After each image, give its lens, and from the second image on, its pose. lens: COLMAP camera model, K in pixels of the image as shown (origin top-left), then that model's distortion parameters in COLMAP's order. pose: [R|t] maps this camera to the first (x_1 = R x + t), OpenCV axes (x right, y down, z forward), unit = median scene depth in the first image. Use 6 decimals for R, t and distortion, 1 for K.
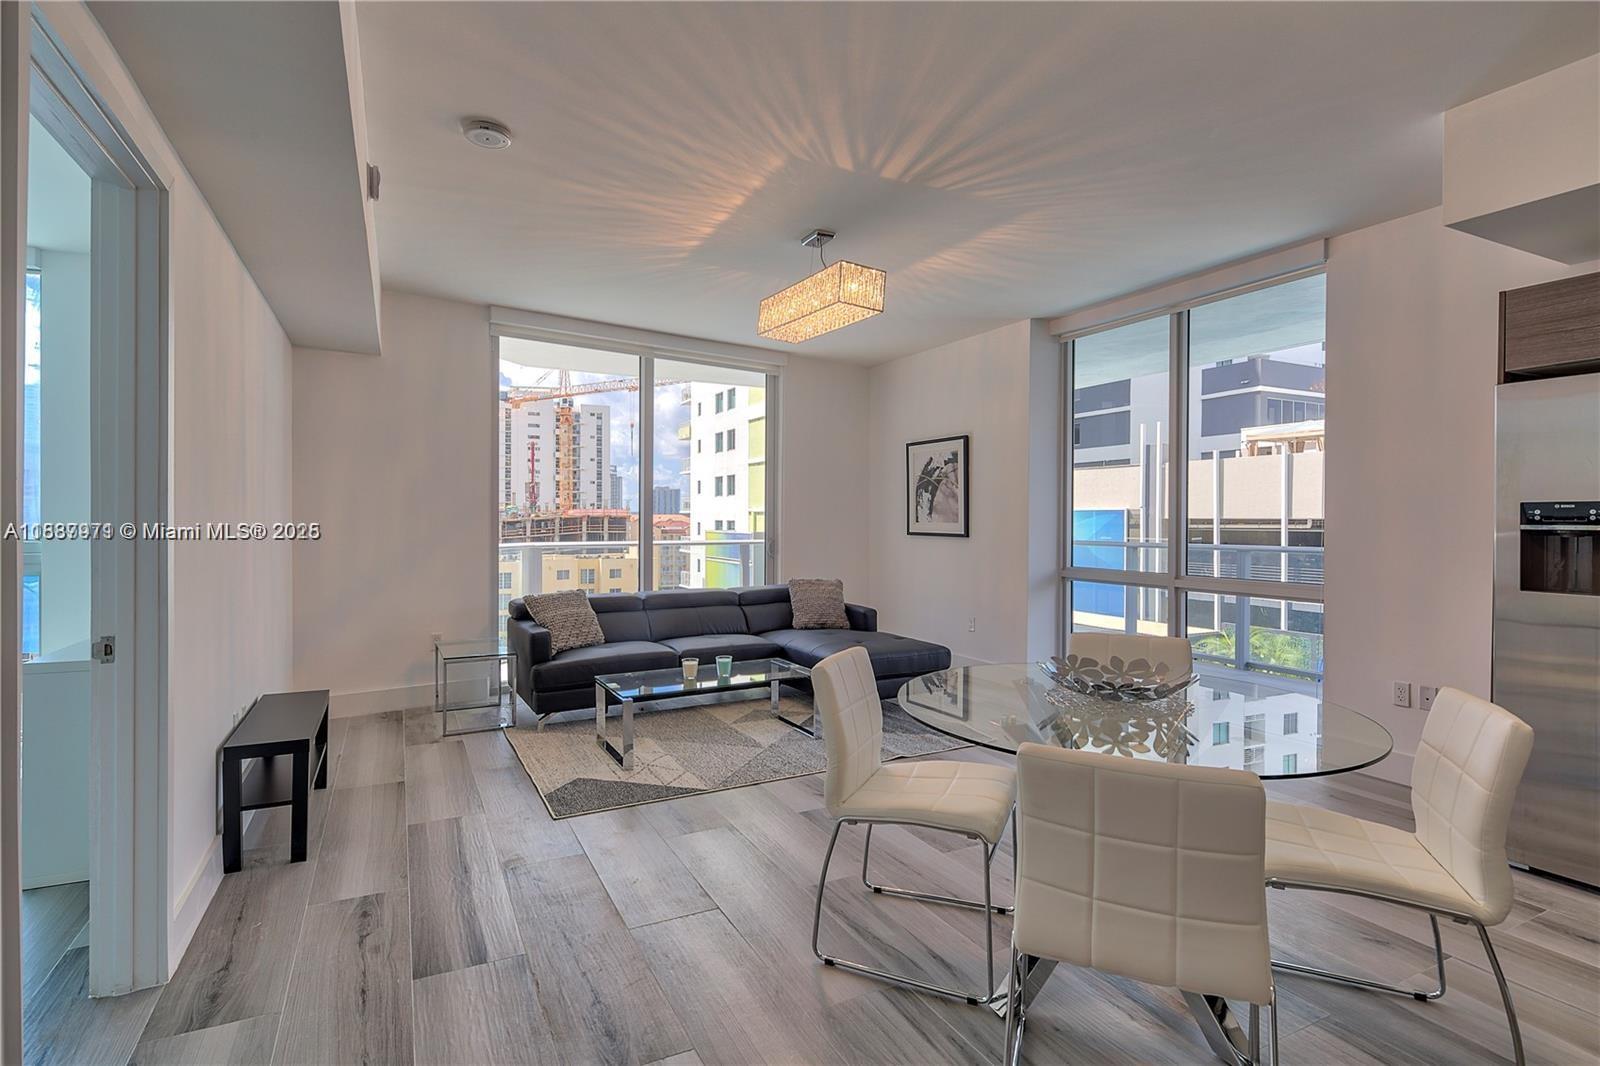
lens RADIAL K [[781.6, 0, 784.4], [0, 781.6, 526.7], [0, 0, 1]] dist [0.003130, -0.001088]
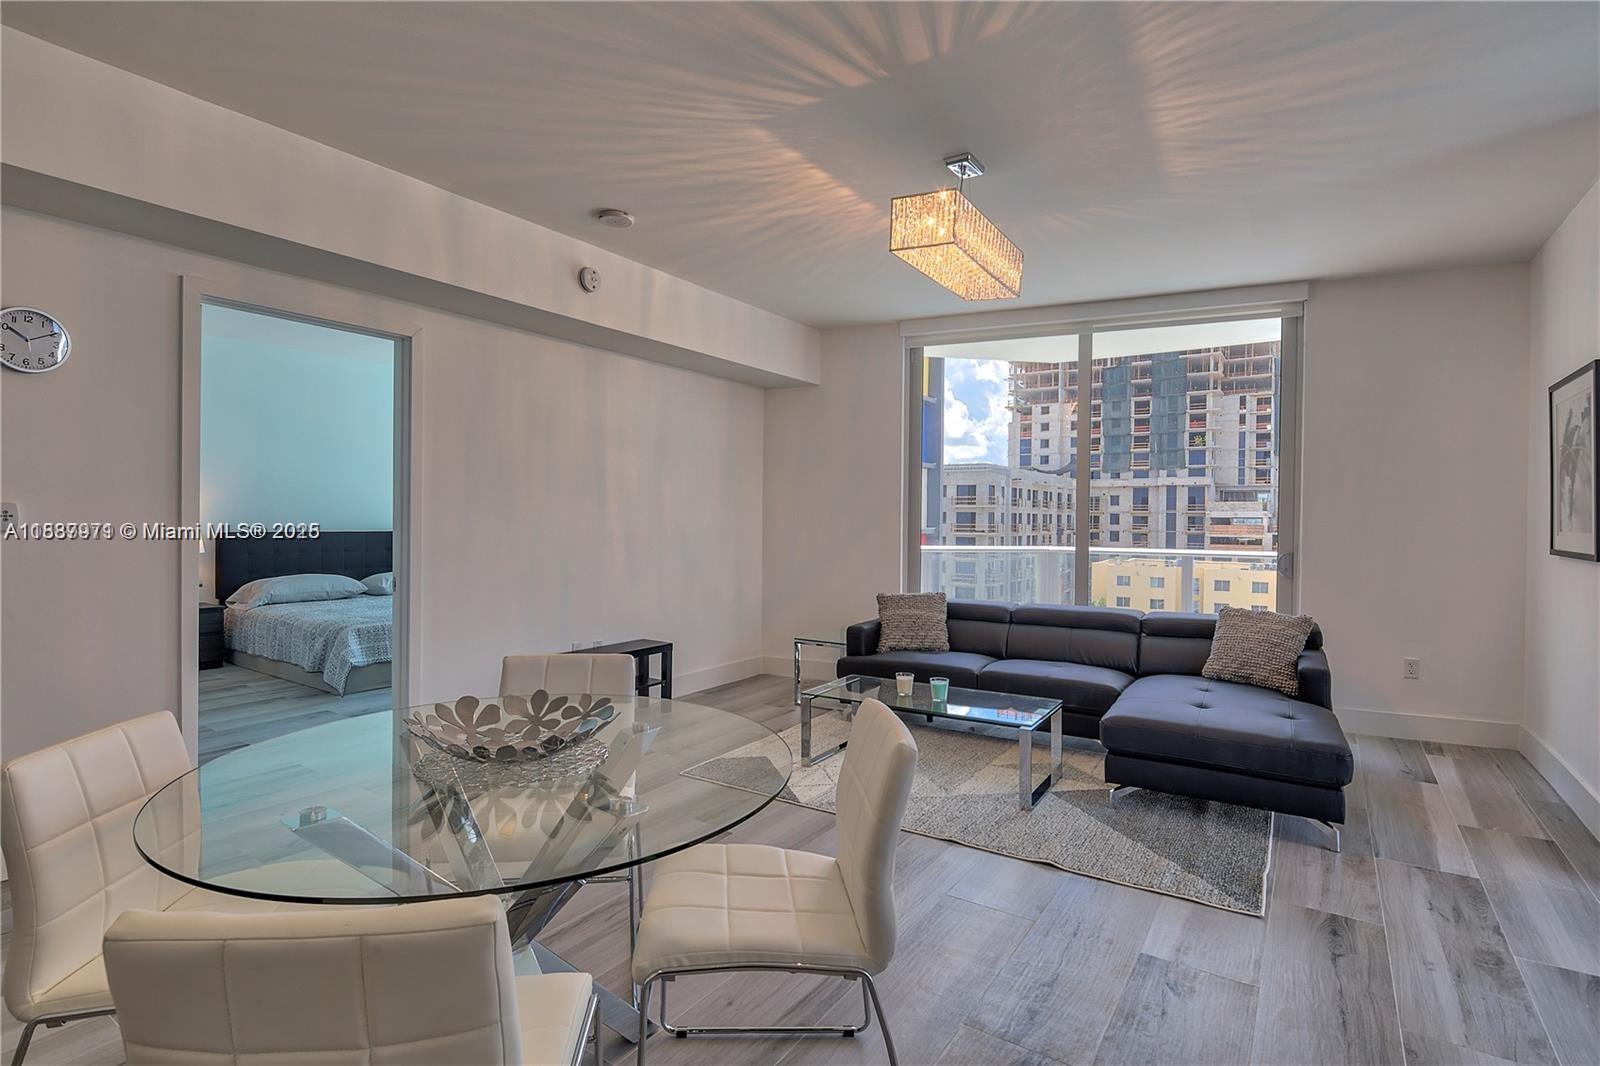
lens RADIAL K [[781.6, 0, 784.4], [0, 781.6, 526.7], [0, 0, 1]] dist [0.003130, -0.001088]
pose [[0.484189, 0.011002, -0.874894, 0.462284], [-0.016557, 0.999857, 0.003410, -0.002313], [0.874807, 0.012835, 0.484302, 0.328701]]
